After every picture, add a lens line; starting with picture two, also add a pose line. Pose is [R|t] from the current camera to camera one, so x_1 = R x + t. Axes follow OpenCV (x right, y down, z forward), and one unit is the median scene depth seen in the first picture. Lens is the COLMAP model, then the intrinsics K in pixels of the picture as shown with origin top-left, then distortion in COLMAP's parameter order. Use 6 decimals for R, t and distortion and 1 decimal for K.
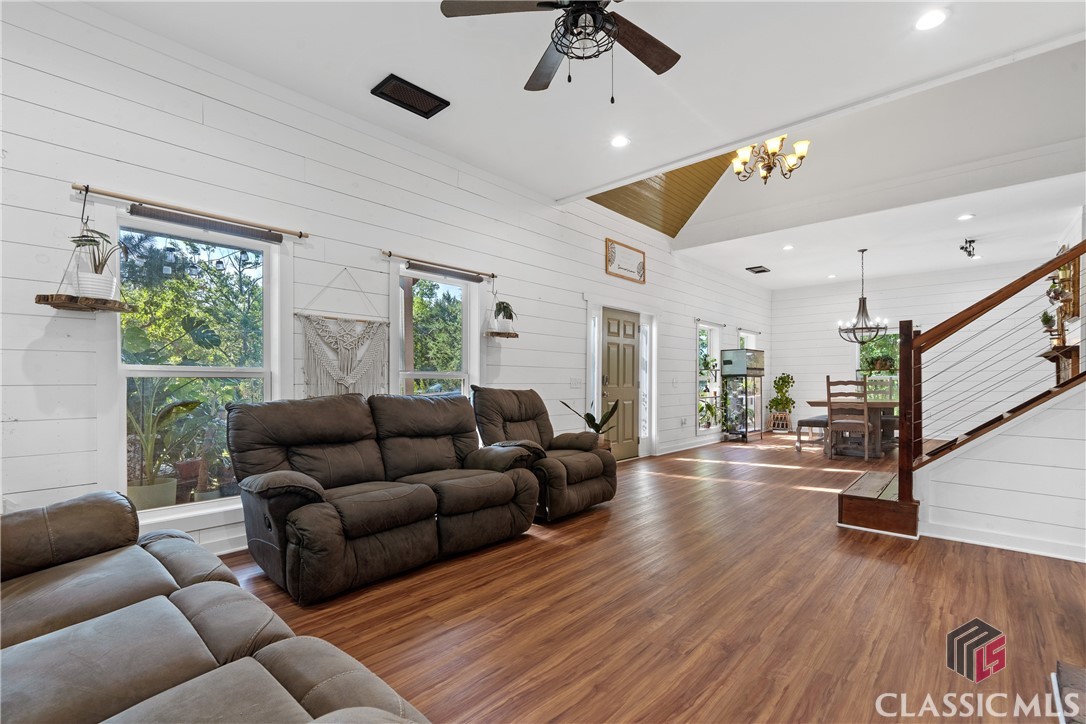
lens RADIAL K [[491.4, 0, 533.4], [0, 491.4, 379.6], [0, 0, 1]] dist [0.015930, -0.000074]
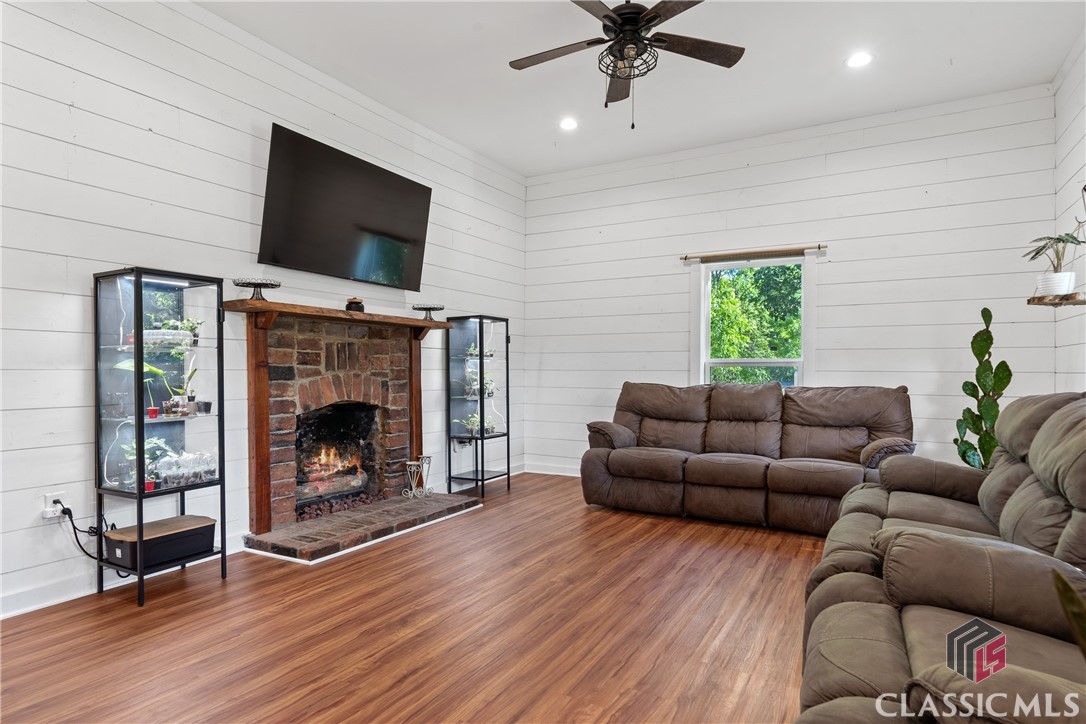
lens RADIAL K [[608.9, 0, 538.8], [0, 608.9, 374.0], [0, 0, 1]] dist [0.005680, 0.001726]
pose [[-0.973468, 0.001138, -0.228821, 0.529924], [-0.000788, 0.999965, 0.008323, 0.003924], [0.228823, 0.008282, -0.973433, 1.983057]]
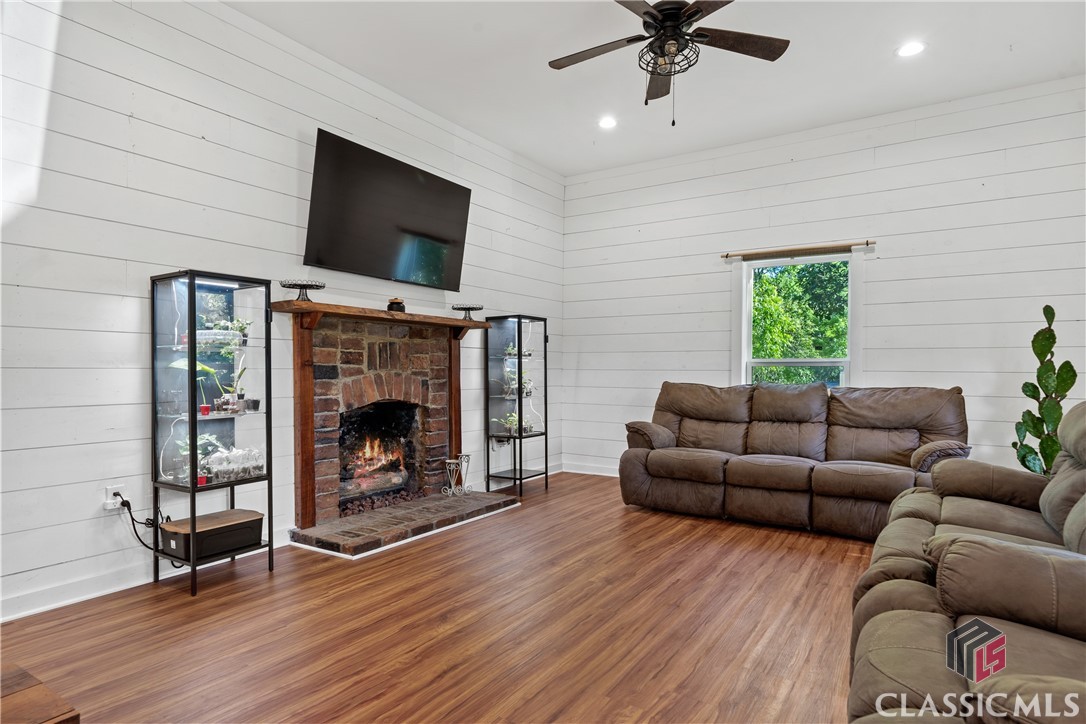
lens RADIAL K [[608.9, 0, 538.8], [0, 608.9, 374.0], [0, 0, 1]] dist [0.005680, 0.001726]
pose [[-0.985687, -0.001197, -0.168580, 0.532358], [-0.002798, 0.999953, 0.009259, 0.003934], [0.168561, 0.009598, -0.985645, 1.983219]]
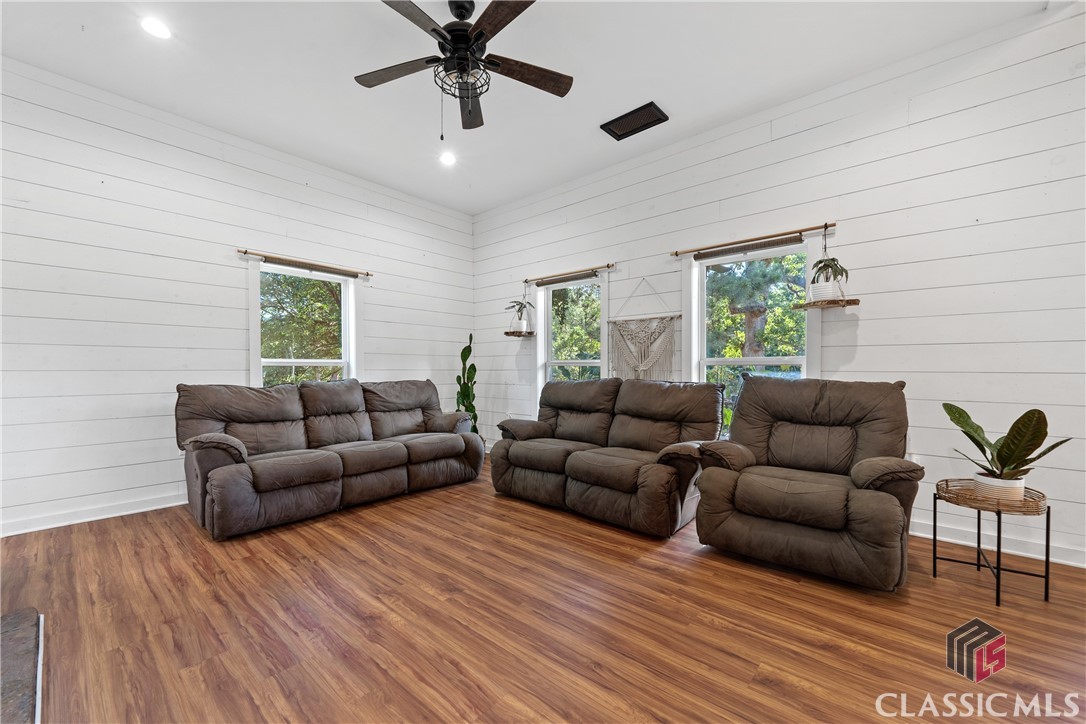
lens RADIAL K [[424.7, 0, 542.7], [0, 424.7, 371.1], [0, 0, 1]] dist [-0.002206, -0.000078]
pose [[0.033195, 0.004020, -0.999441, 0.980711], [0.001230, 0.999991, 0.004063, 0.008239], [0.999448, -0.001365, 0.033190, 1.002504]]
